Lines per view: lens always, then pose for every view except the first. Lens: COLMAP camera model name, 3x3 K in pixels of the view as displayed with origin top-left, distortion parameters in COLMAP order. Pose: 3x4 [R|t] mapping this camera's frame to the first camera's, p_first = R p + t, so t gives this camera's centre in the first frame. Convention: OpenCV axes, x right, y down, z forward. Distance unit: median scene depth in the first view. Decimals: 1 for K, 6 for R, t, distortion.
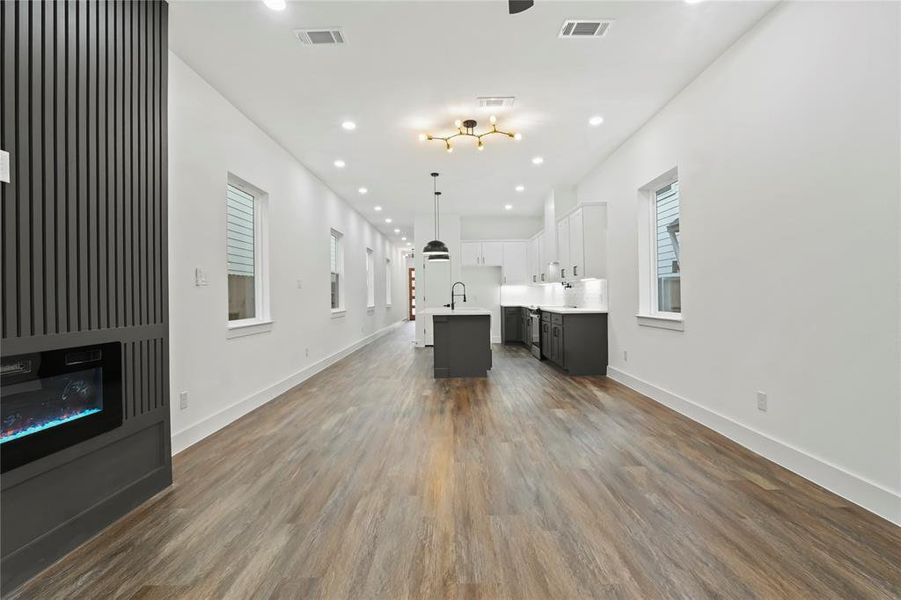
lens RADIAL K [[412.4, 0, 451.7], [0, 412.4, 296.4], [0, 0, 1]] dist [-0.002343, 0.000268]
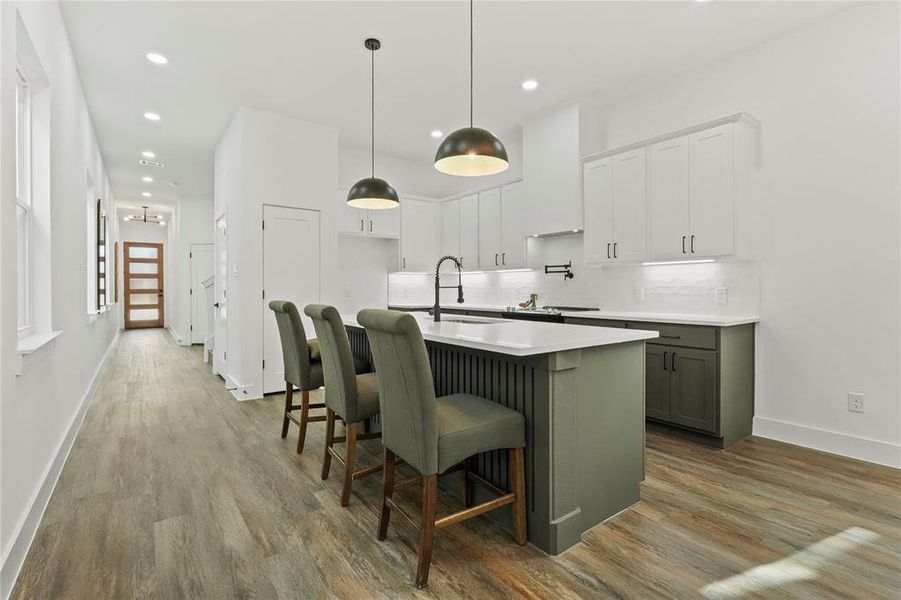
lens RADIAL K [[422.0, 0, 456.1], [0, 422.0, 290.8], [0, 0, 1]] dist [-0.001105, -0.000247]
pose [[0.797255, 0.007461, 0.603597, -0.205123], [-0.005967, 0.999972, -0.004479, 0.002267], [-0.603613, -0.000031, 0.797277, 0.560119]]
